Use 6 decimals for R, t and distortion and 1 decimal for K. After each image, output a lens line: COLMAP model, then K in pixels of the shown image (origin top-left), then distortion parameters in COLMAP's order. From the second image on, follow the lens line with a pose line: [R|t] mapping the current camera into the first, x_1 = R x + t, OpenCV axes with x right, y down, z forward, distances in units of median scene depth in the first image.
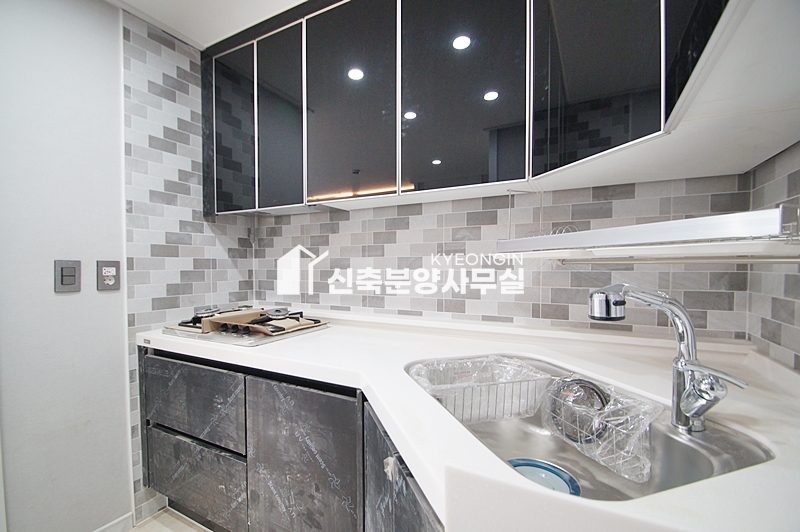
lens RADIAL K [[350.0, 0, 403.1], [0, 350.0, 270.7], [0, 0, 1]] dist [0.002022, -0.007244]
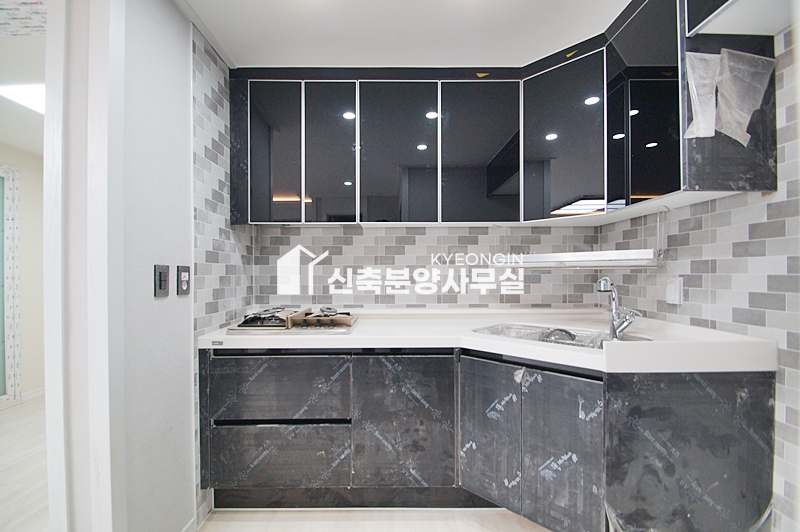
lens RADIAL K [[350.0, 0, 393.5], [0, 350.0, 270.2], [0, 0, 1]] dist [0.002022, -0.007244]
pose [[0.879364, 0.002946, 0.476142, -0.781217], [0.010093, 0.999641, -0.024826, 0.015241], [-0.476044, 0.026637, 0.879018, -0.182645]]
